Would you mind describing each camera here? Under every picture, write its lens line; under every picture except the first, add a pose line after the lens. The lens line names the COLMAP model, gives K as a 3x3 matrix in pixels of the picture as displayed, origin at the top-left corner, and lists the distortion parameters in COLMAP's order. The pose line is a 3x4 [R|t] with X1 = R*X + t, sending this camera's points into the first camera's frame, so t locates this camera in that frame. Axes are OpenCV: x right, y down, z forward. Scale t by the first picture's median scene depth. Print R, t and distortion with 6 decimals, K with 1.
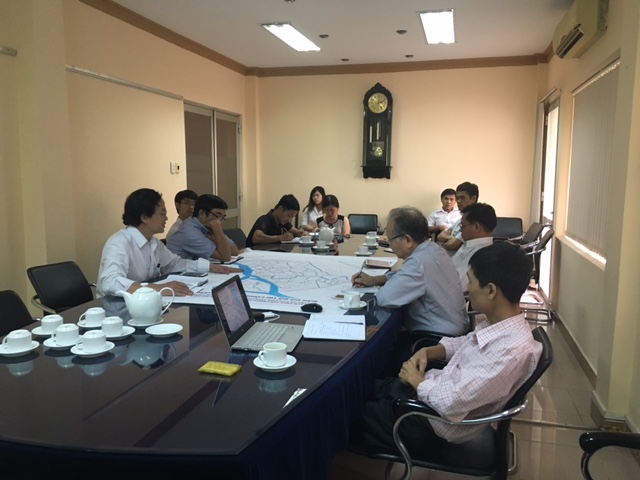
lens RADIAL K [[547.1, 0, 320.0], [0, 547.1, 240.0], [0, 0, 1]] dist [0.081088, -0.088608]
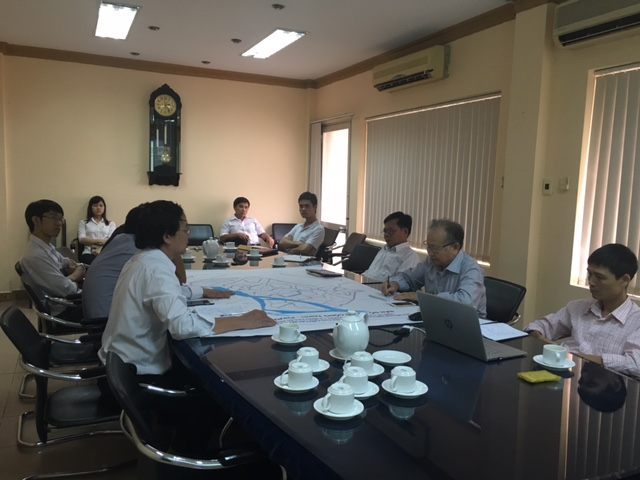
lens RADIAL K [[547.1, 0, 320.0], [0, 547.1, 240.0], [0, 0, 1]] dist [0.081088, -0.088608]
pose [[0.781320, -0.045102, 0.622499, -0.287538], [0.050956, 0.998666, 0.008399, -0.014247], [-0.622047, 0.025158, 0.782575, 0.105178]]
